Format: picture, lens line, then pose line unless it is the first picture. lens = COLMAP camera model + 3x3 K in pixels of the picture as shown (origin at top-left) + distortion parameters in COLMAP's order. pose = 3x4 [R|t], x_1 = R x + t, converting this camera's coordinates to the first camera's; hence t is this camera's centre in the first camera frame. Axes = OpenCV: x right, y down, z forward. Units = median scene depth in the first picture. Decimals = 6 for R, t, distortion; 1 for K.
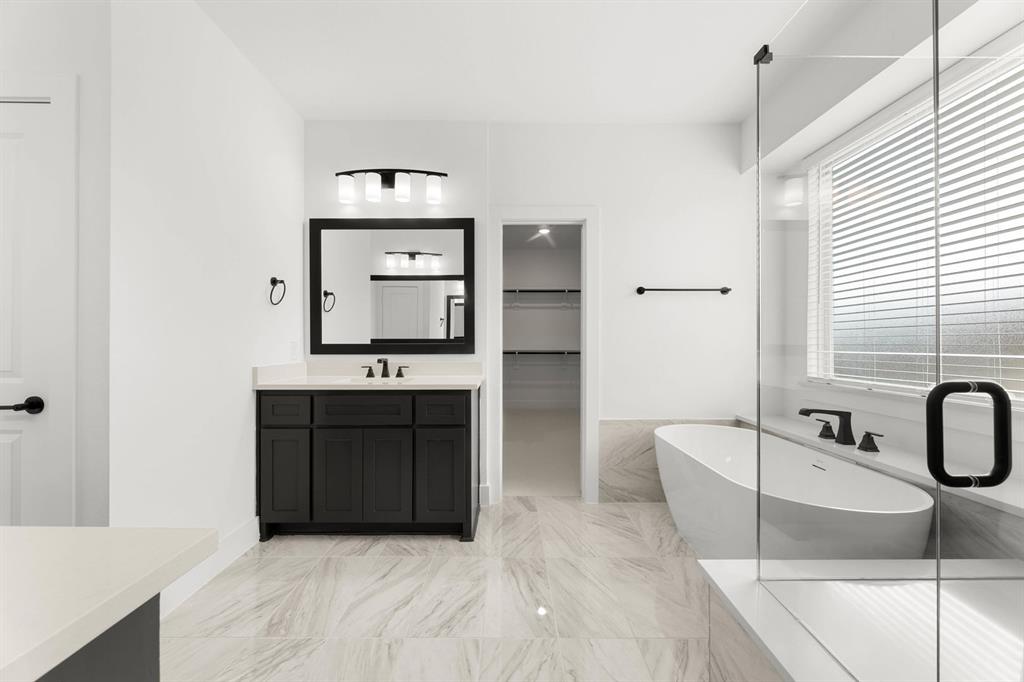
lens RADIAL K [[415.7, 0, 512.9], [0, 415.7, 344.3], [0, 0, 1]] dist [0.002635, -0.000736]
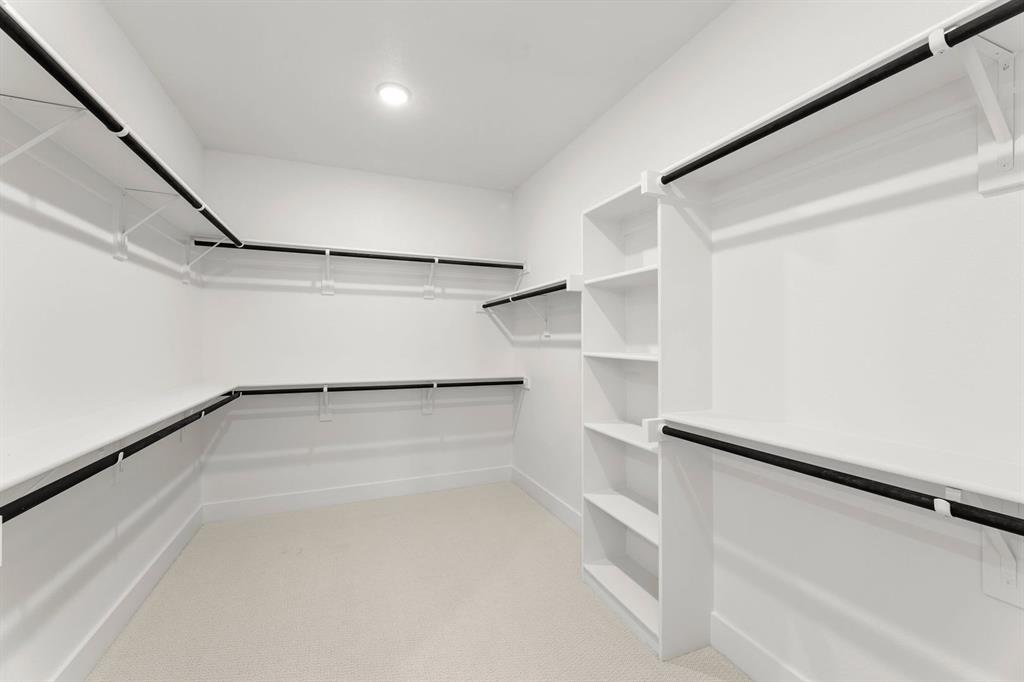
lens RADIAL K [[415.7, 0, 511.3], [0, 415.7, 338.7], [0, 0, 1]] dist [0.002635, -0.000736]
pose [[0.929049, -0.002651, 0.369948, 0.026800], [-0.000429, 0.999966, 0.008244, -0.039232], [-0.369957, -0.007818, 0.929016, 0.500156]]
